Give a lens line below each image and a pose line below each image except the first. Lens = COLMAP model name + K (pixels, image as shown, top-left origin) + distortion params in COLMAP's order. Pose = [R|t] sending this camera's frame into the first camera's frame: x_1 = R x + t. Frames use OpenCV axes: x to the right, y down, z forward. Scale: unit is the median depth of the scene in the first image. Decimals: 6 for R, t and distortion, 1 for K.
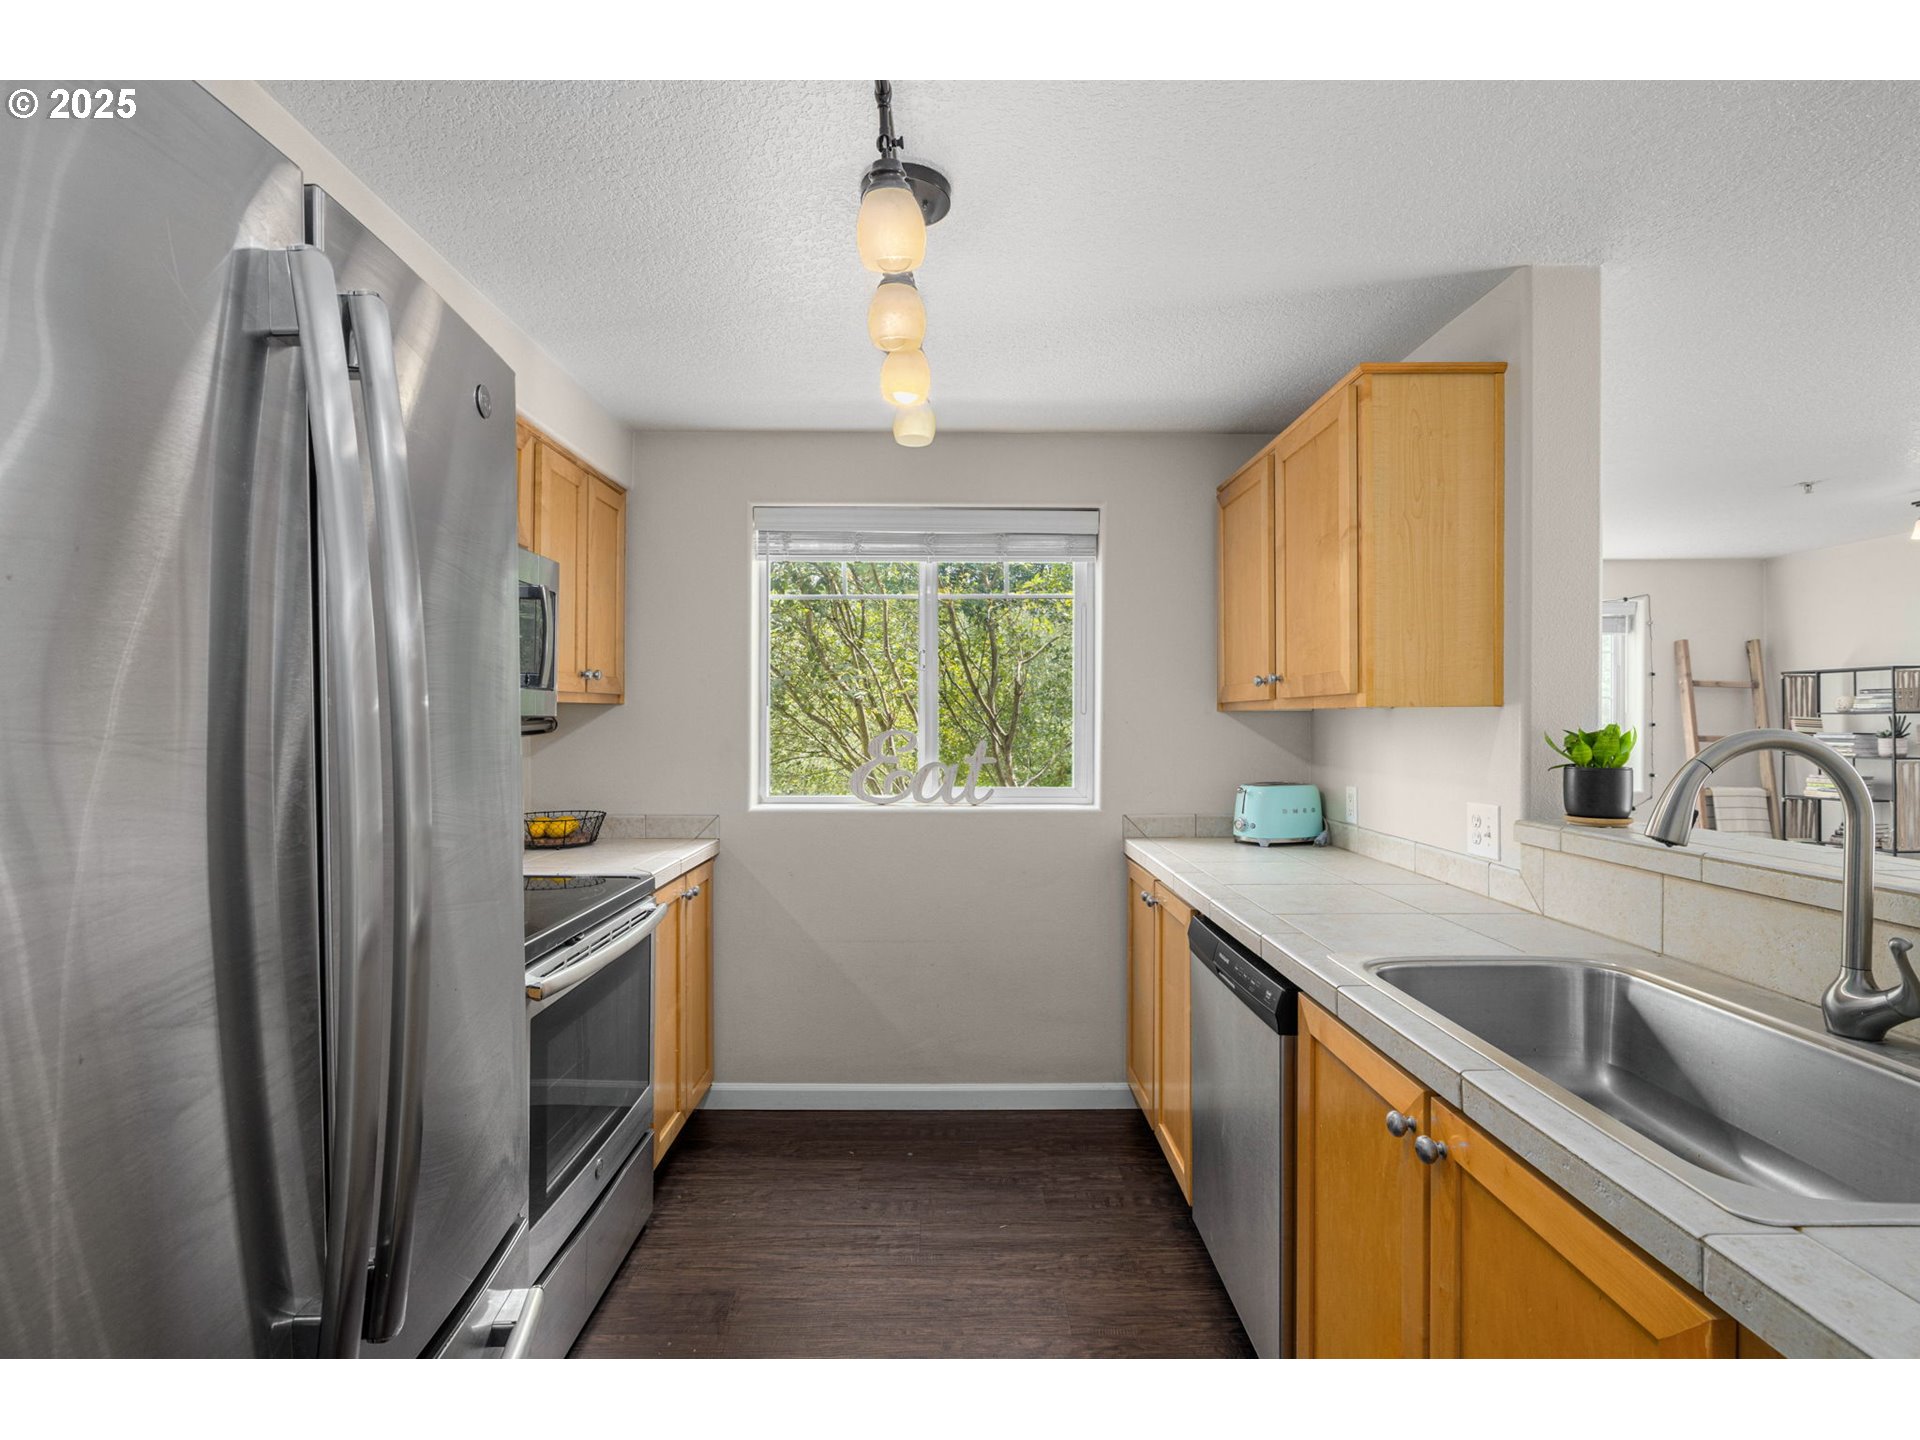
lens RADIAL K [[897.1, 0, 949.6], [0, 897.1, 719.5], [0, 0, 1]] dist [-0.008029, 0.002579]
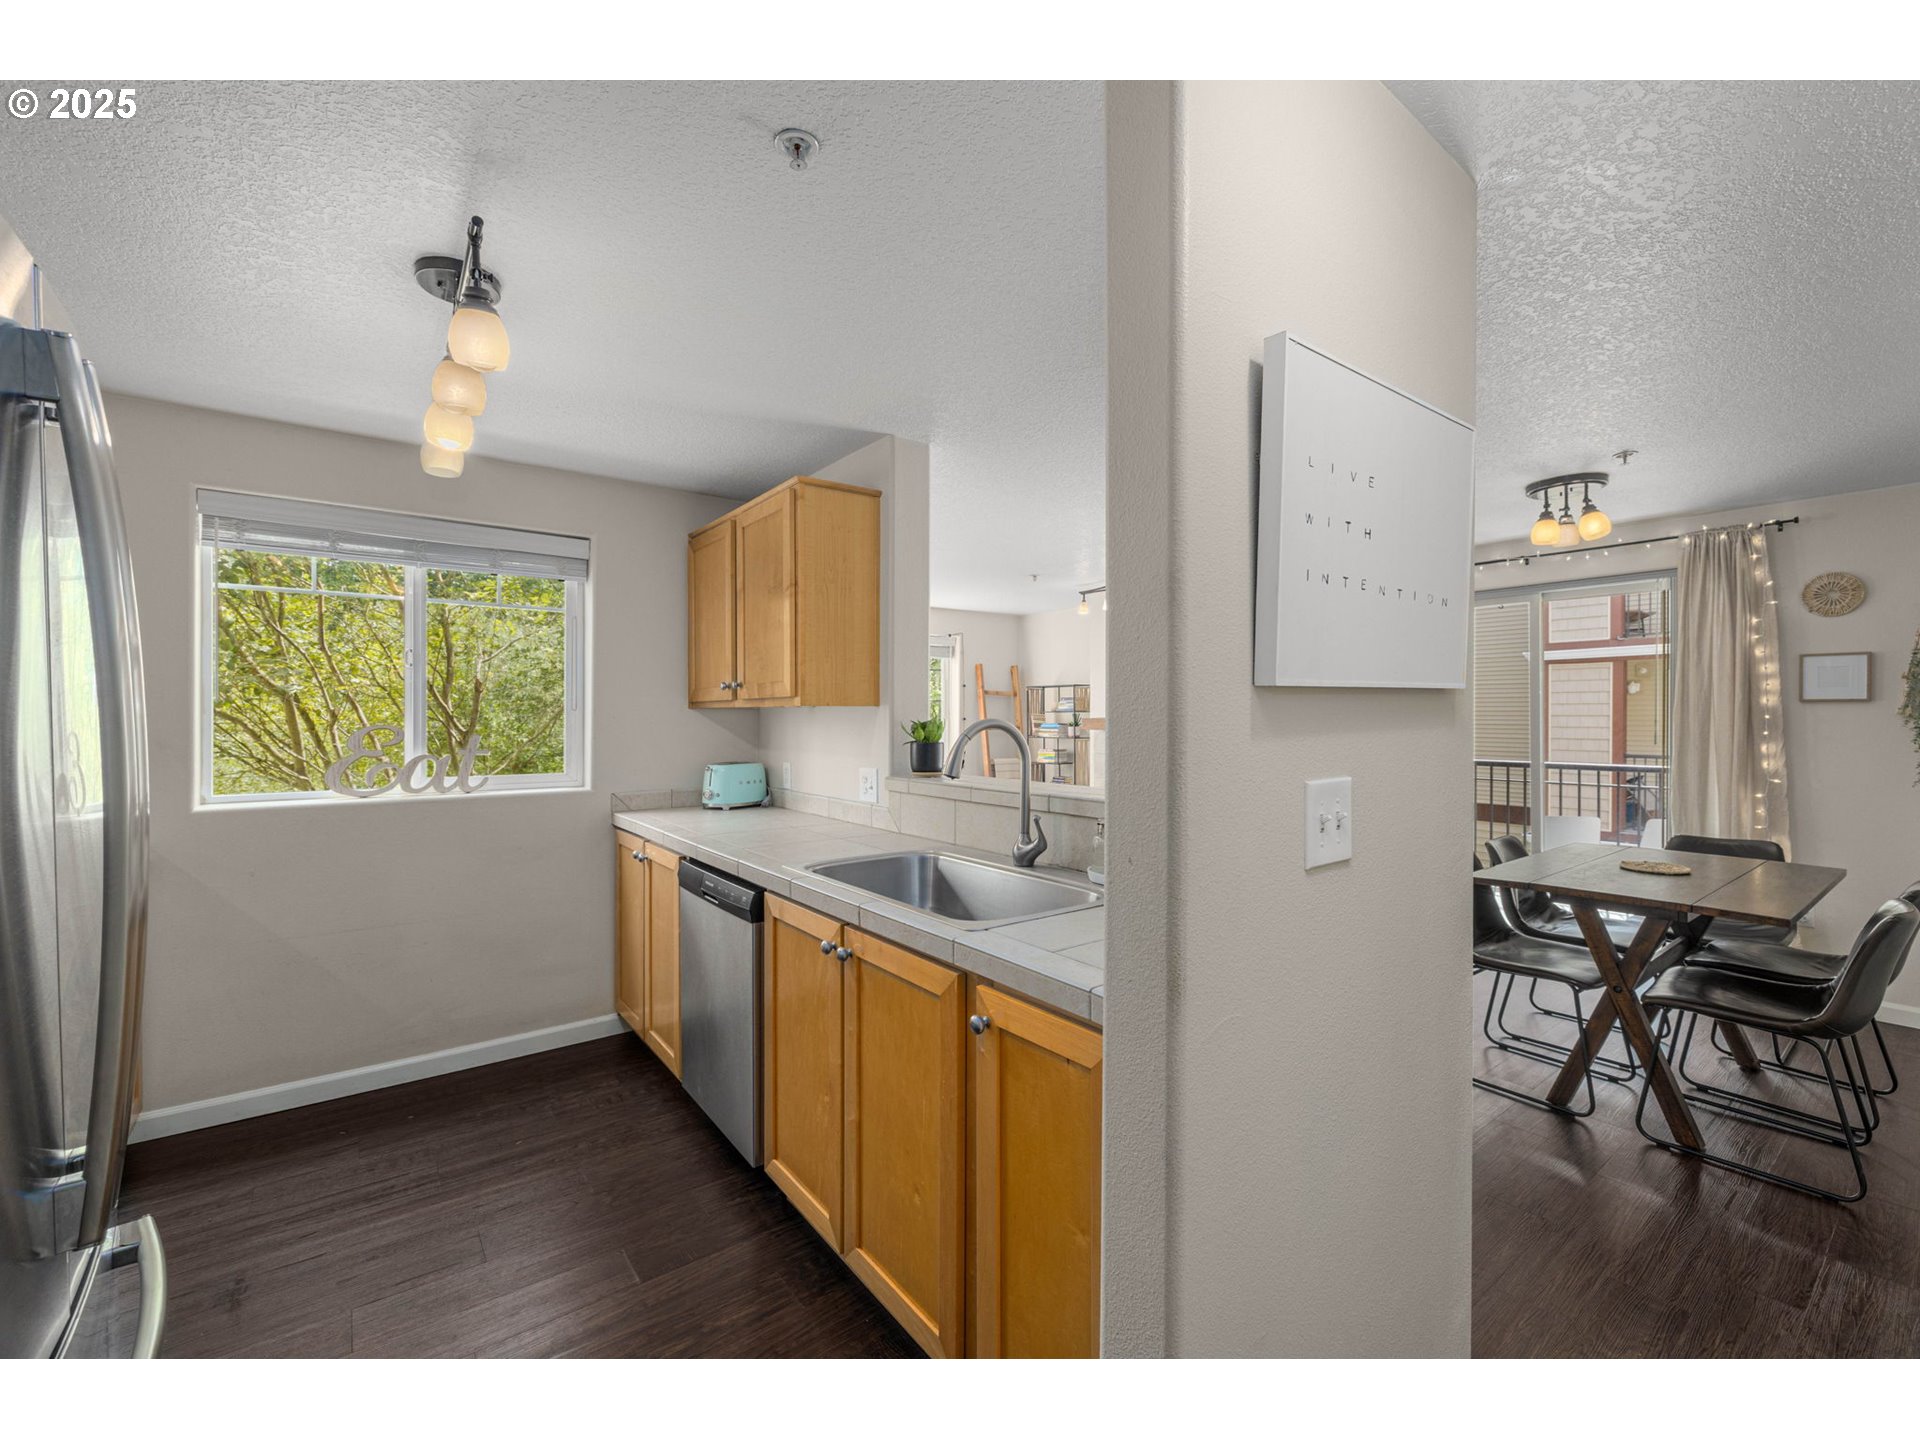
lens RADIAL K [[796.0, 0, 948.6], [0, 796.0, 718.4], [0, 0, 1]] dist [-0.001313, 0.000725]
pose [[0.802304, -0.001914, 0.596913, -0.103186], [0.000528, 0.999997, 0.002498, 0.002713], [-0.596916, -0.001689, 0.802302, -0.169623]]
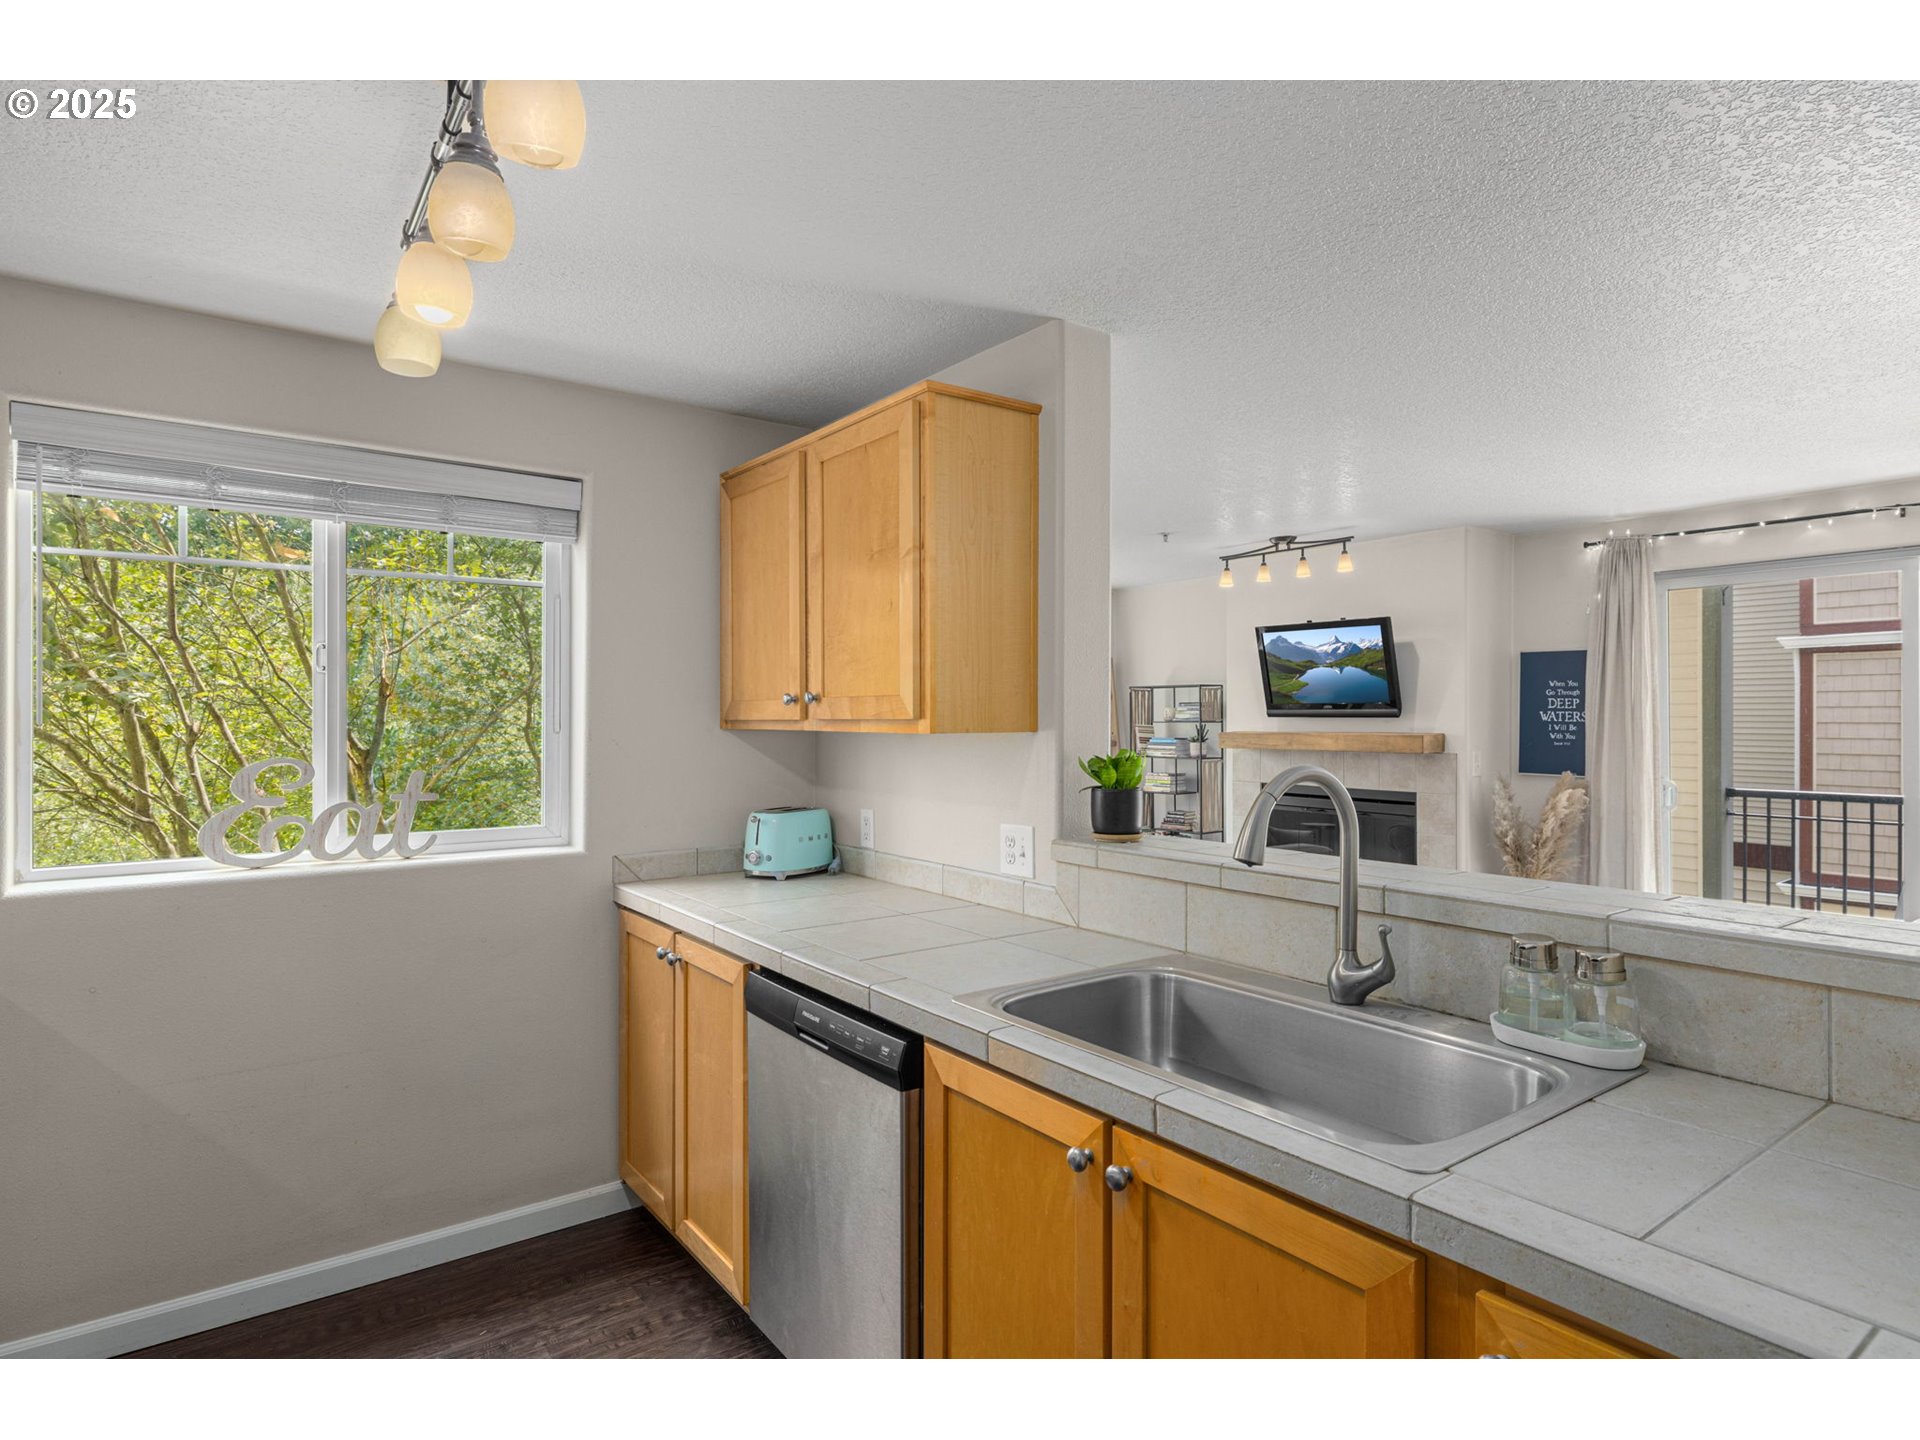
lens RADIAL K [[1038.7, 0, 956.7], [0, 1038.7, 721.9], [0, 0, 1]] dist [0.004471, -0.002297]
pose [[0.807024, -0.002147, 0.590514, -0.142392], [0.000425, 0.999995, 0.003055, -0.023970], [-0.590518, -0.002215, 0.807021, 0.054798]]
